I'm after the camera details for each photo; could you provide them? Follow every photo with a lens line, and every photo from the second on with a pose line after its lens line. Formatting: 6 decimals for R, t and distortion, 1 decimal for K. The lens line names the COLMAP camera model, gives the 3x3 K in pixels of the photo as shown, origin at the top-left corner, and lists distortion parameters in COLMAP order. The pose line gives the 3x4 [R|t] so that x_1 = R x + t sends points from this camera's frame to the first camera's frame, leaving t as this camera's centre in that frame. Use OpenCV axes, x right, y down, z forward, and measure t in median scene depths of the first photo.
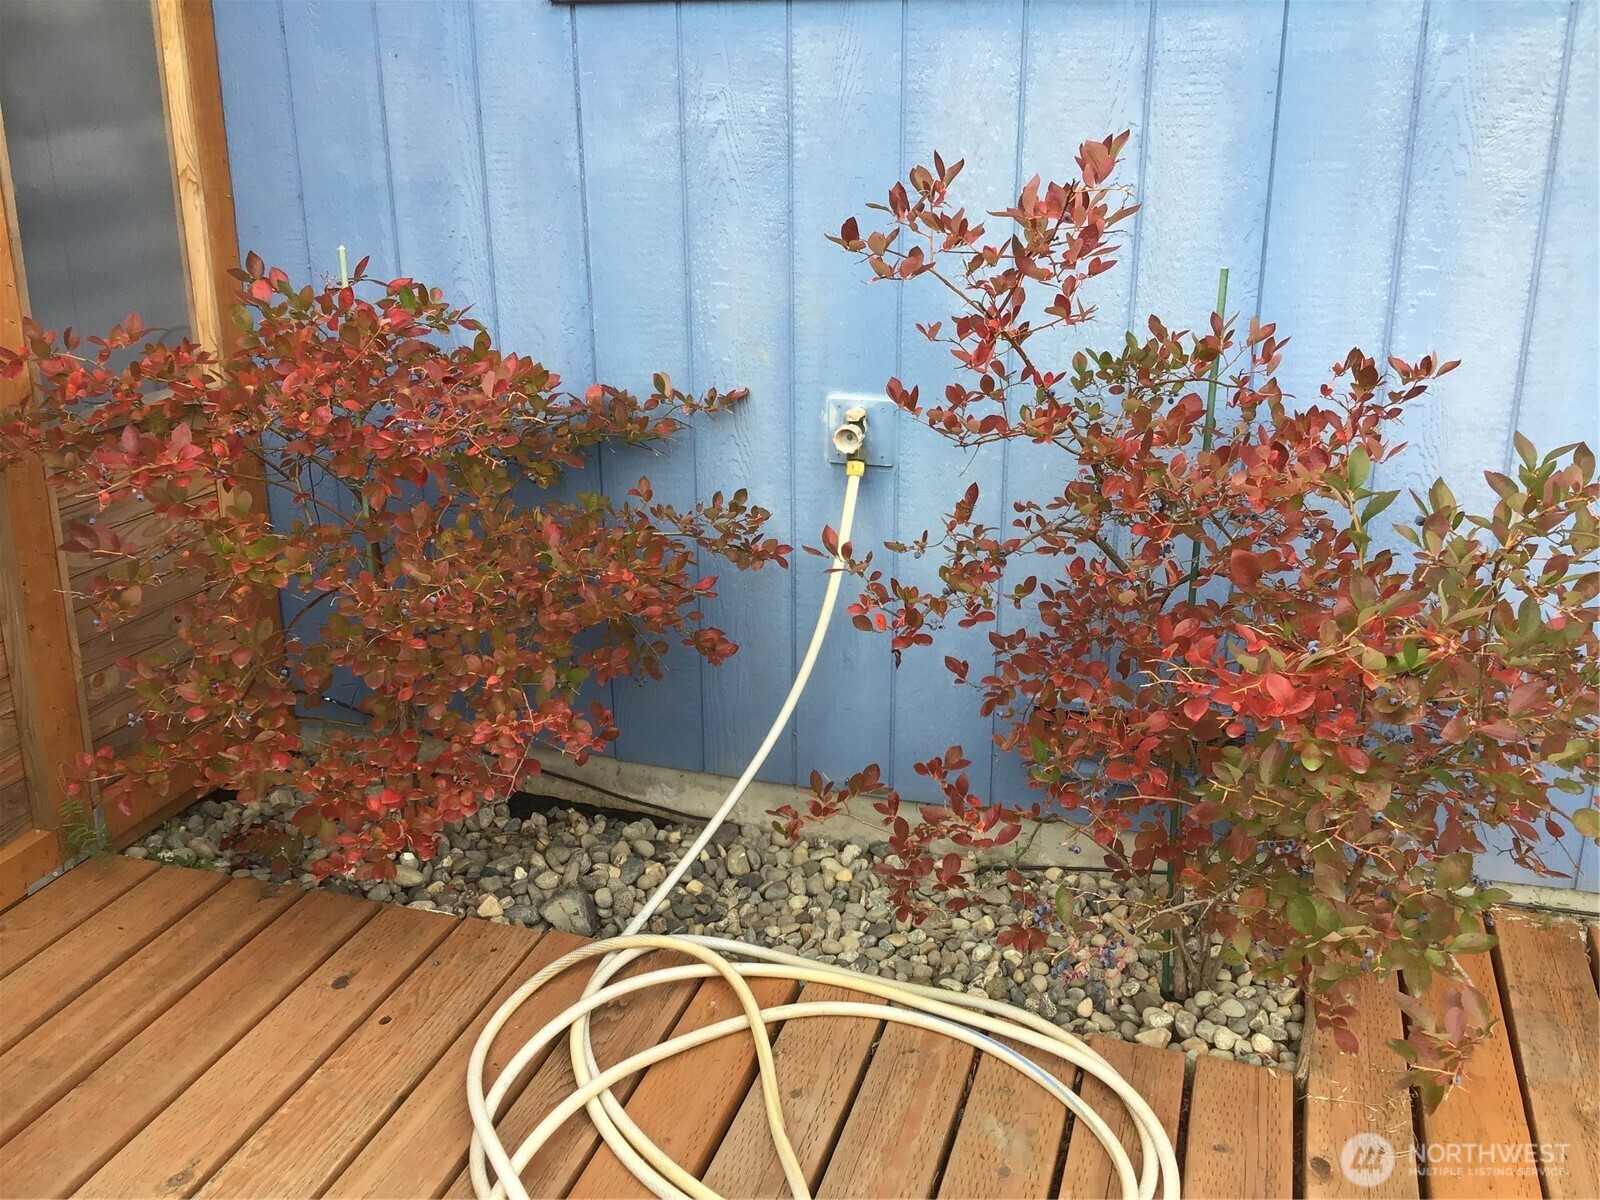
lens RADIAL K [[1440.9, 0, 791.8], [0, 1440.9, 599.8], [0, 0, 1]] dist [0.116858, -0.221265]
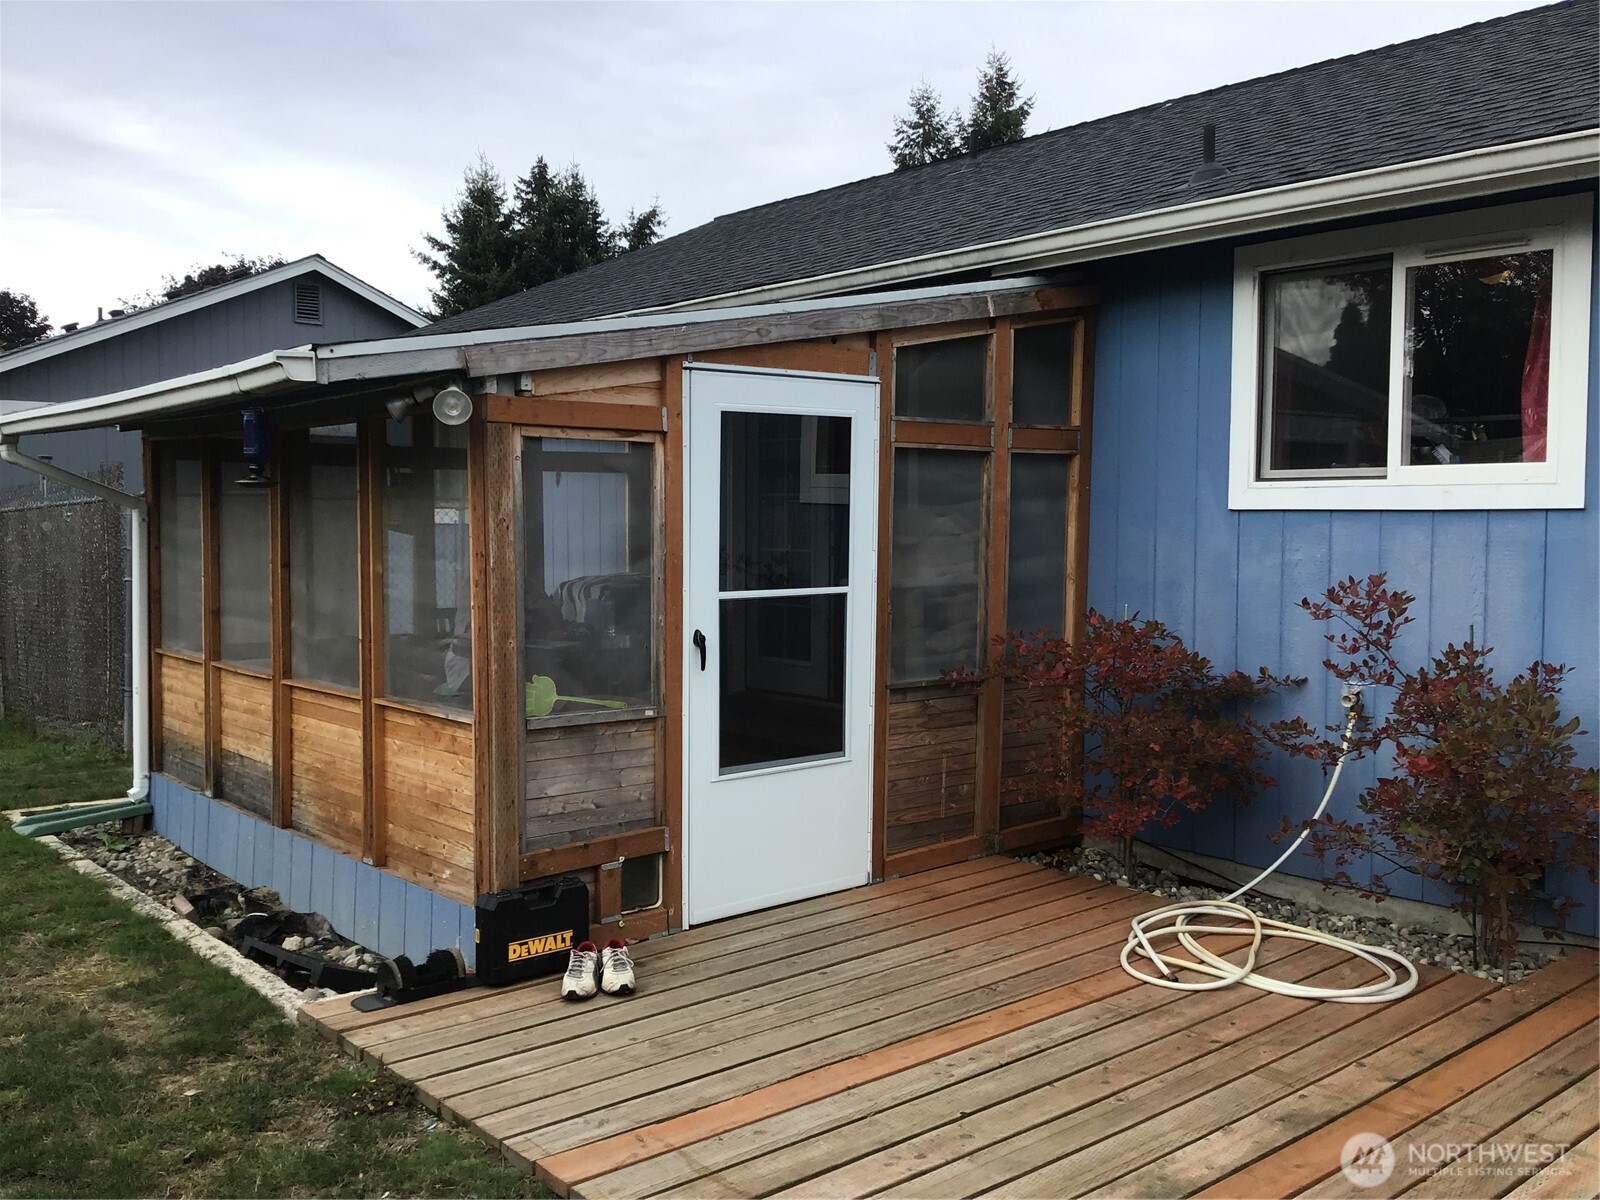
lens RADIAL K [[1440.9, 0, 791.8], [0, 1440.9, 599.8], [0, 0, 1]] dist [0.116858, -0.221265]
pose [[0.852726, 0.039480, -0.520864, 0.458377], [-0.175540, 0.960808, -0.214556, 0.355004], [0.491980, 0.274390, 0.826236, -1.239427]]
